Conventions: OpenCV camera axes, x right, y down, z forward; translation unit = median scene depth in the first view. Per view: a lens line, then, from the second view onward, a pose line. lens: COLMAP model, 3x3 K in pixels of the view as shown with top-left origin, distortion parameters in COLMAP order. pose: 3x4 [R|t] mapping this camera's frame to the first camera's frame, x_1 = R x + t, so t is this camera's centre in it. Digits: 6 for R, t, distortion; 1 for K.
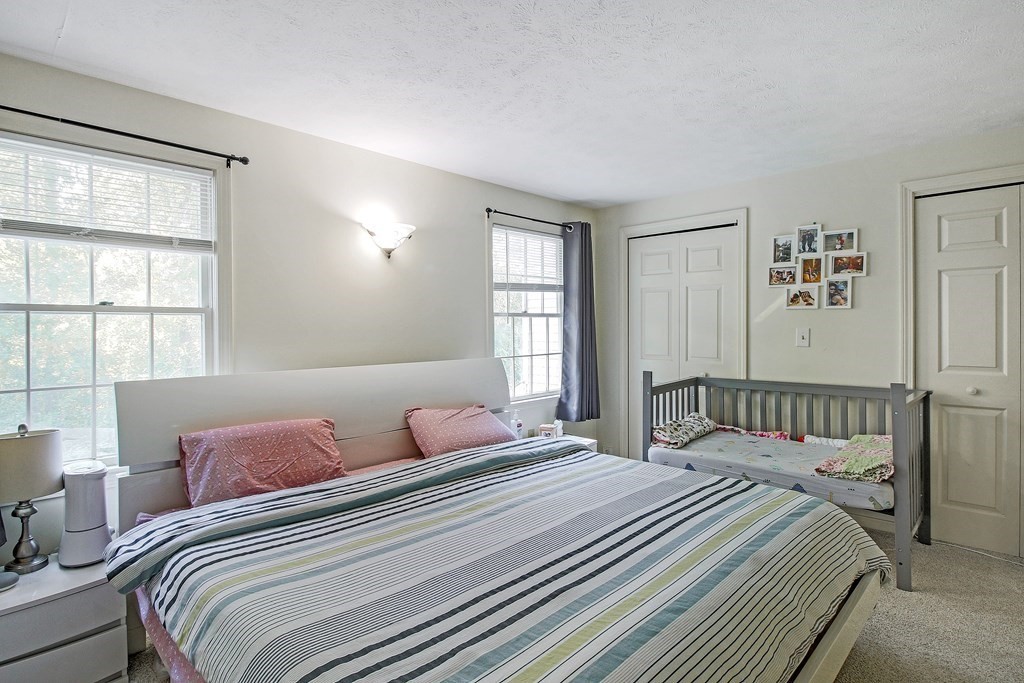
lens RADIAL K [[525.9, 0, 510.7], [0, 525.9, 328.2], [0, 0, 1]] dist [0.016935, -0.013125]
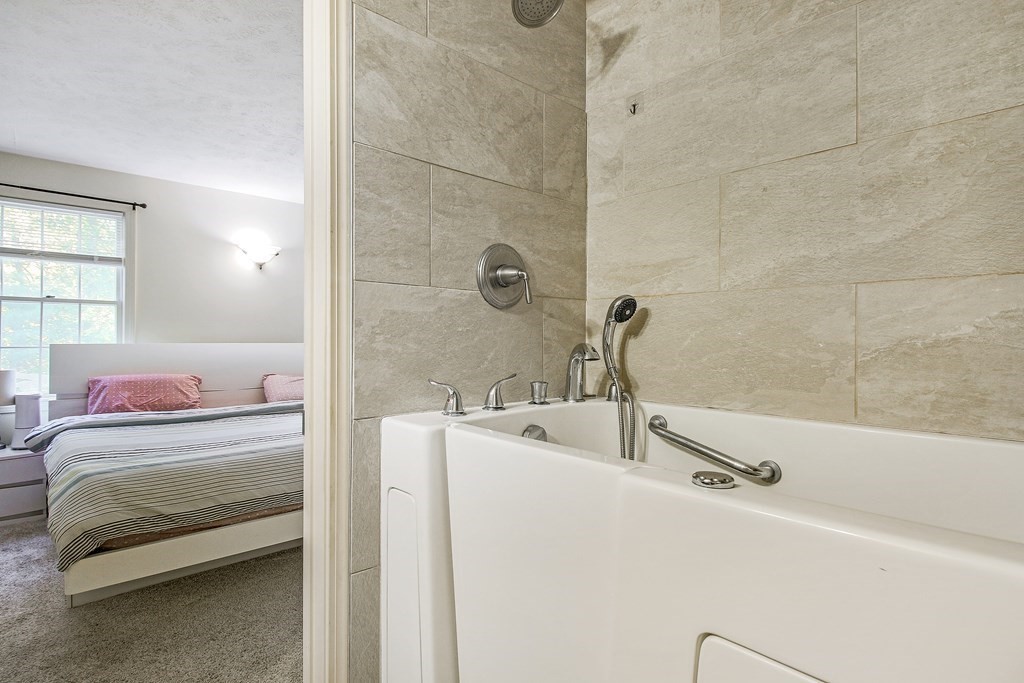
lens RADIAL K [[520.4, 0, 499.9], [0, 520.4, 334.8], [0, 0, 1]] dist [0.014094, -0.015692]
pose [[0.997174, 0.006146, -0.074881, 0.492914], [-0.007268, 0.999865, -0.014707, 0.056009], [0.074780, 0.015210, 0.997084, -0.330353]]
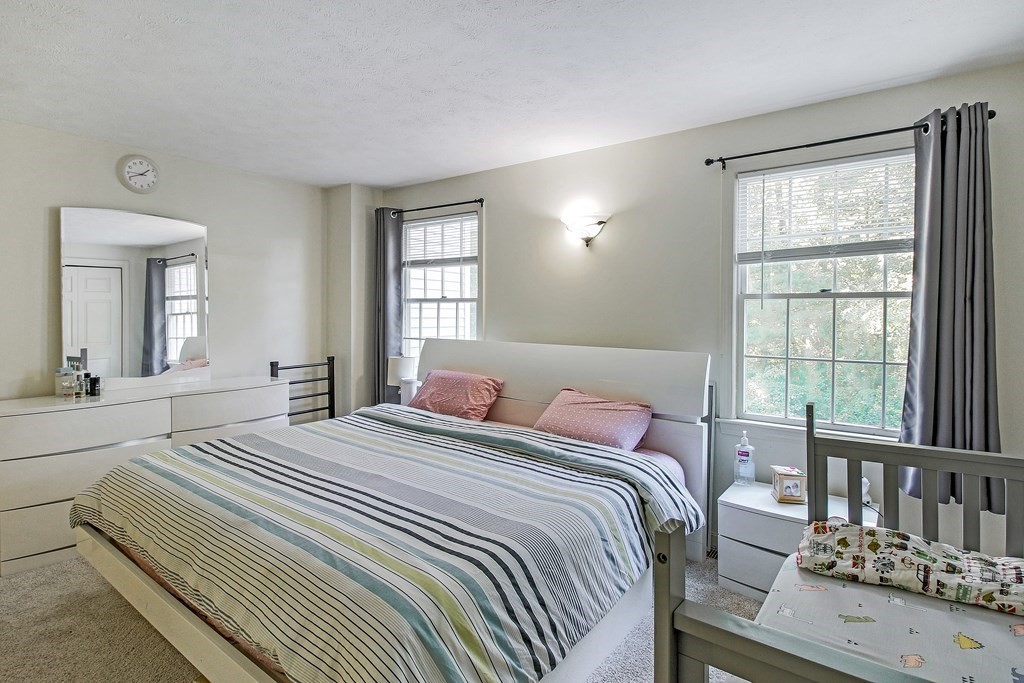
lens RADIAL K [[534.4, 0, 507.3], [0, 534.4, 315.2], [0, 0, 1]] dist [0.014403, -0.000312]
pose [[0.108399, 0.014446, -0.994003, 0.788392], [-0.012356, 0.999837, 0.013184, -0.007324], [0.994031, 0.010852, 0.108559, 0.689941]]
